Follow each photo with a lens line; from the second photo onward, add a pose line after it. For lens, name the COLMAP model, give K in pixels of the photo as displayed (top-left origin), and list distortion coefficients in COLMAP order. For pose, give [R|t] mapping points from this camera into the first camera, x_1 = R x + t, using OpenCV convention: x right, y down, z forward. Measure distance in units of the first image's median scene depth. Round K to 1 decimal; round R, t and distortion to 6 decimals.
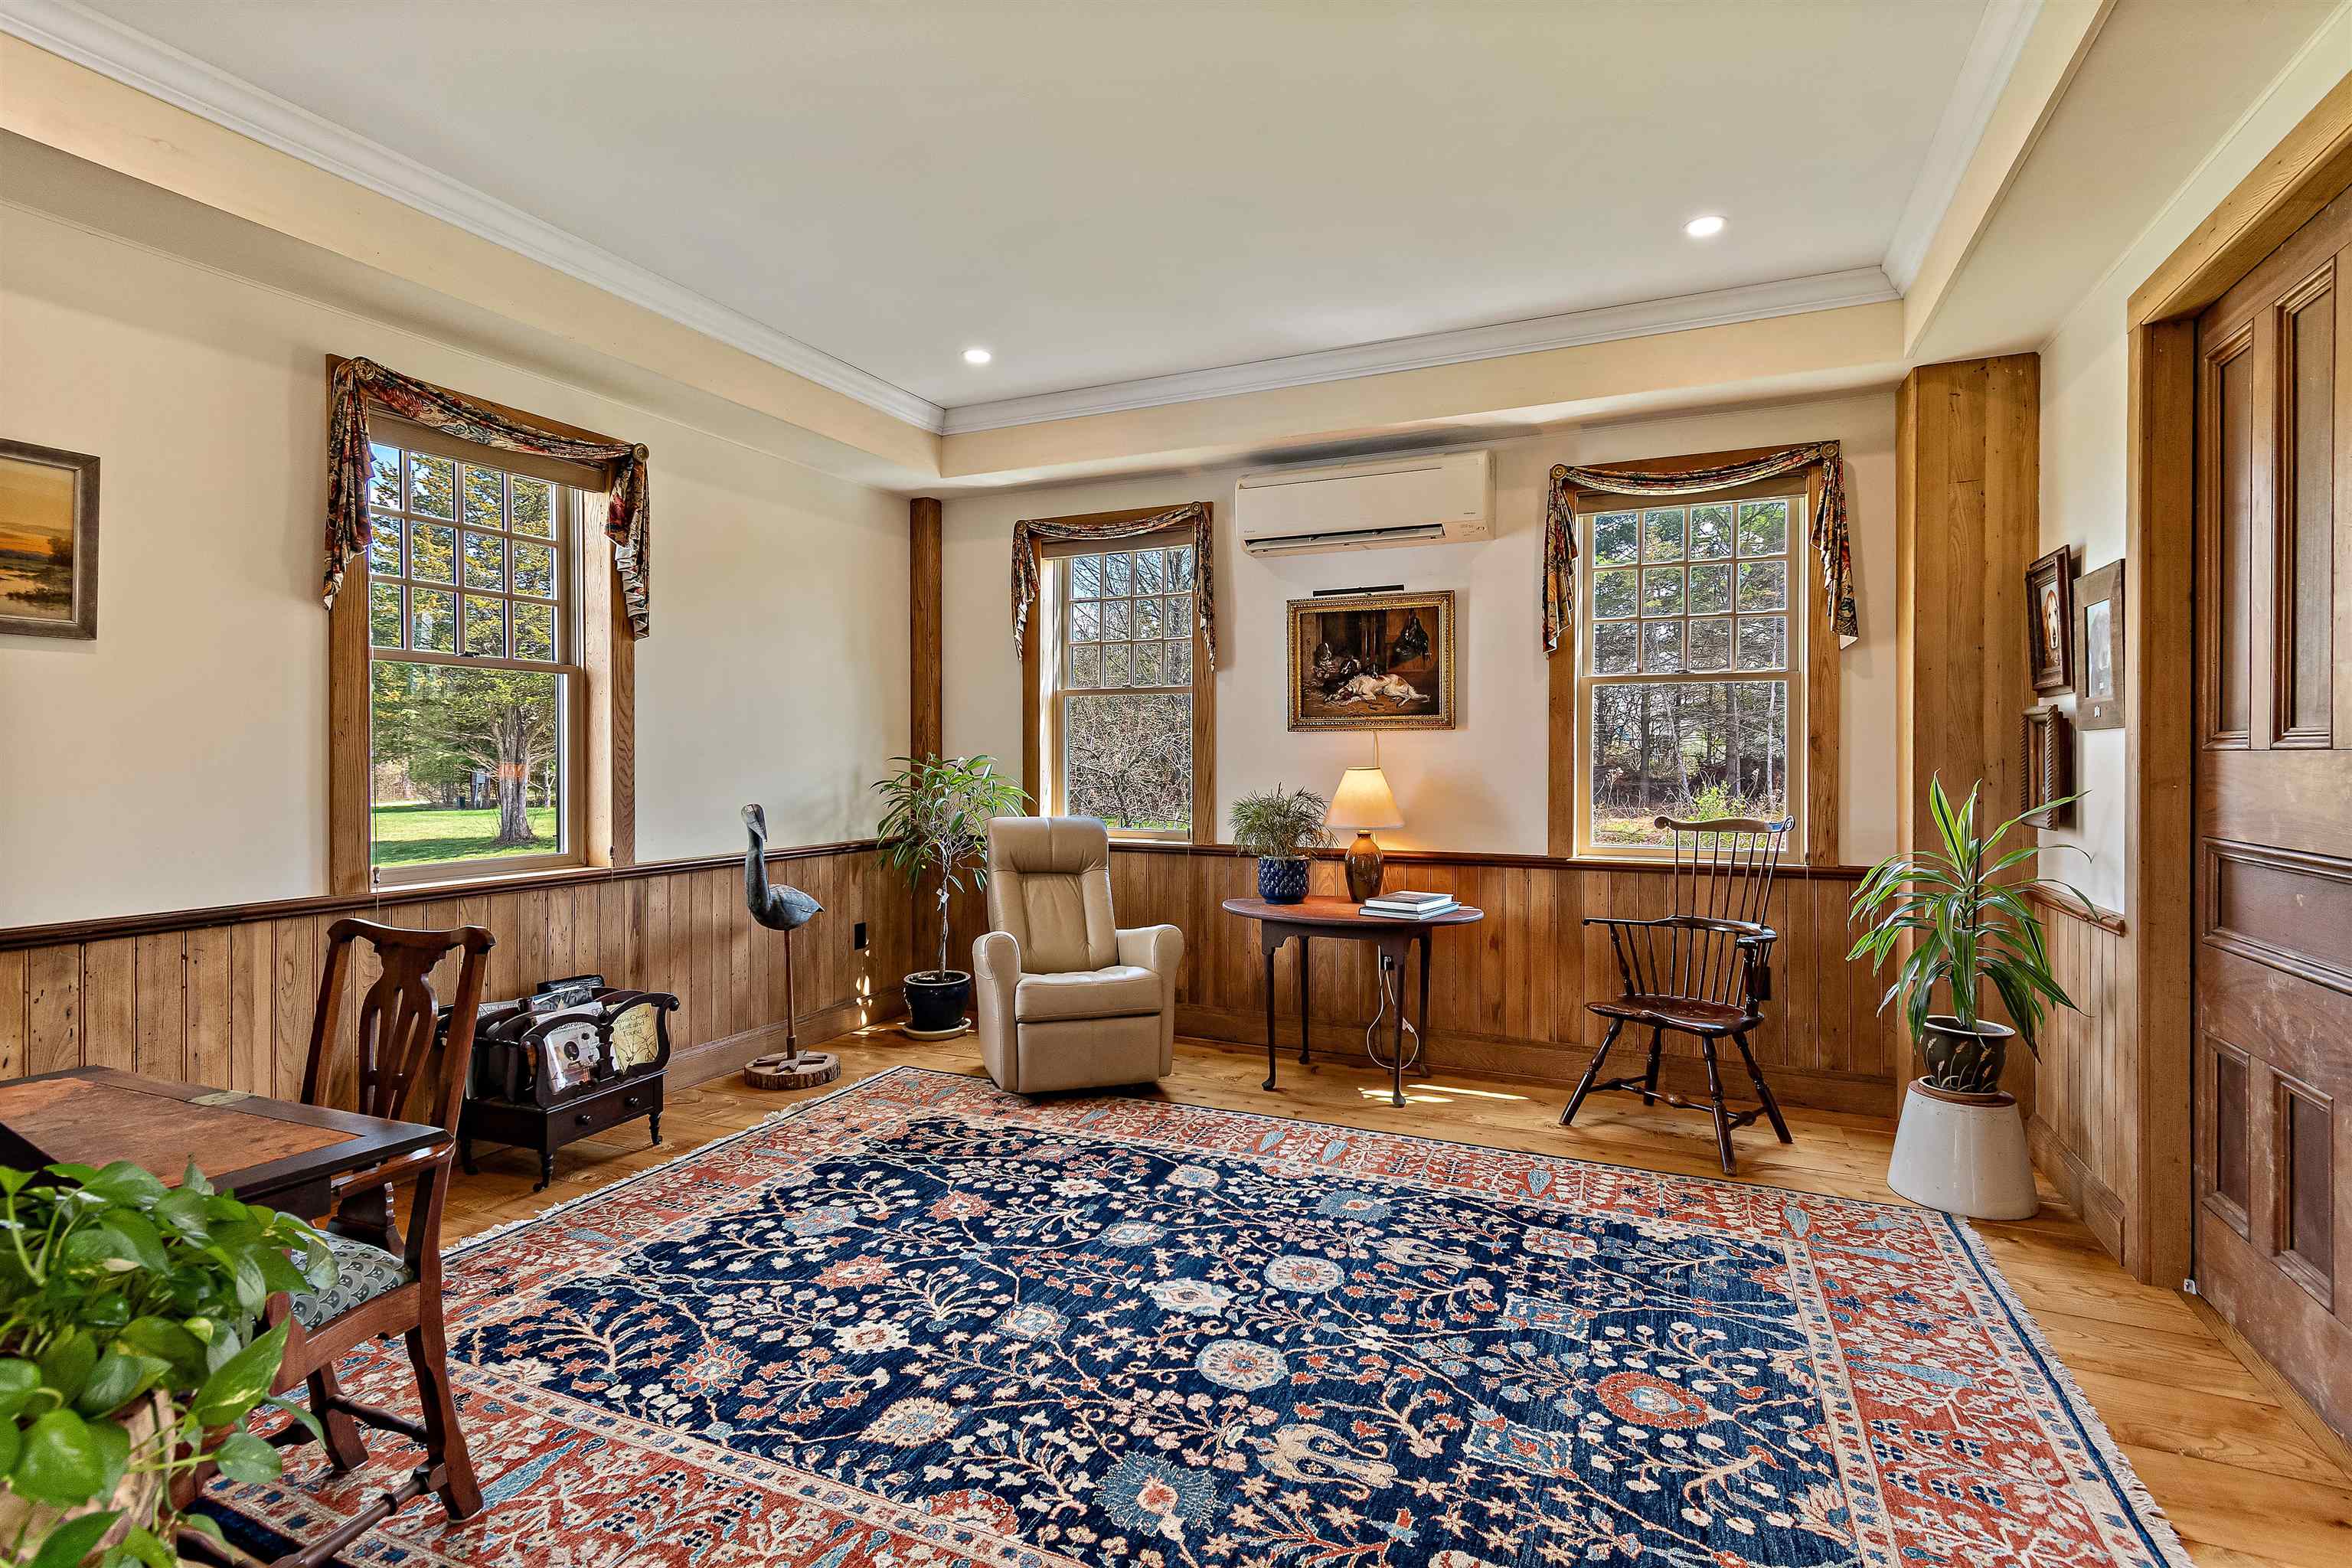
lens RADIAL K [[1130.6, 0, 1190.0], [0, 1130.6, 761.8], [0, 0, 1]] dist [0.011264, 0.000051]
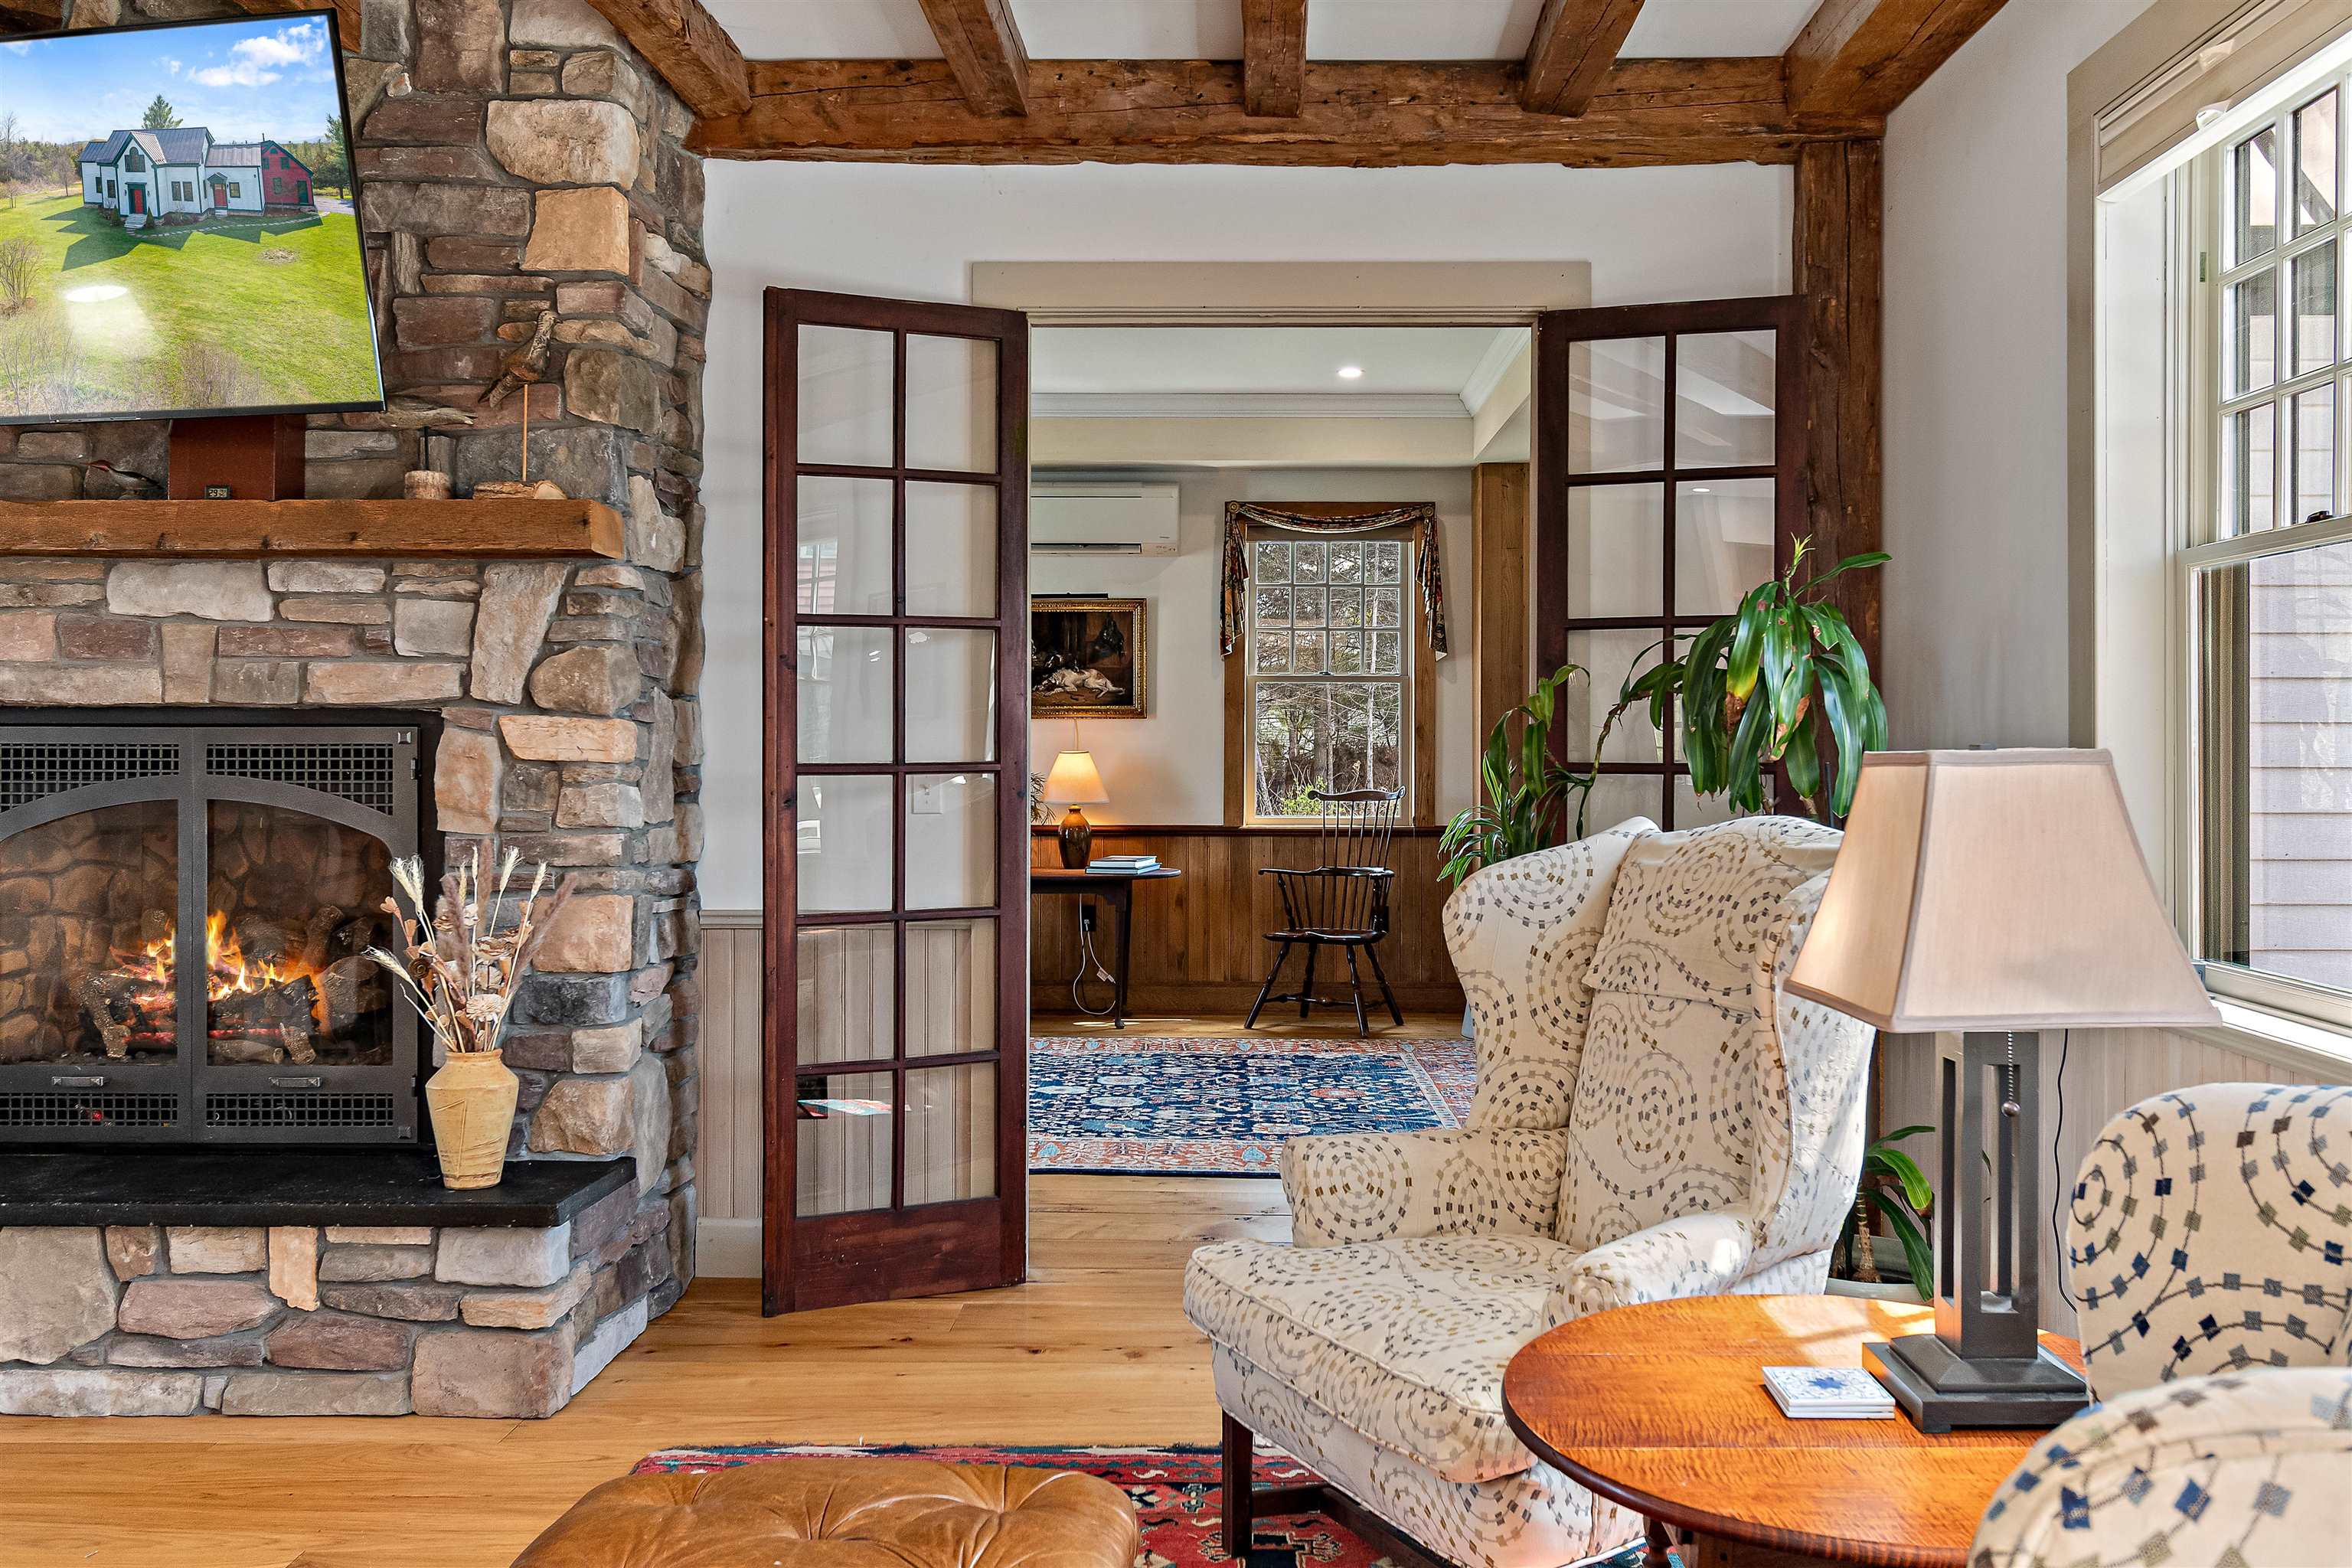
lens RADIAL K [[1971.8, 0, 1264.1], [0, 1971.8, 740.3], [0, 0, 1]] dist [0.007165, -0.002505]
pose [[0.913404, 0.002974, 0.407044, -0.499251], [0.000100, 0.999972, -0.007531, 0.009093], [-0.407055, 0.006920, 0.913377, -0.931232]]
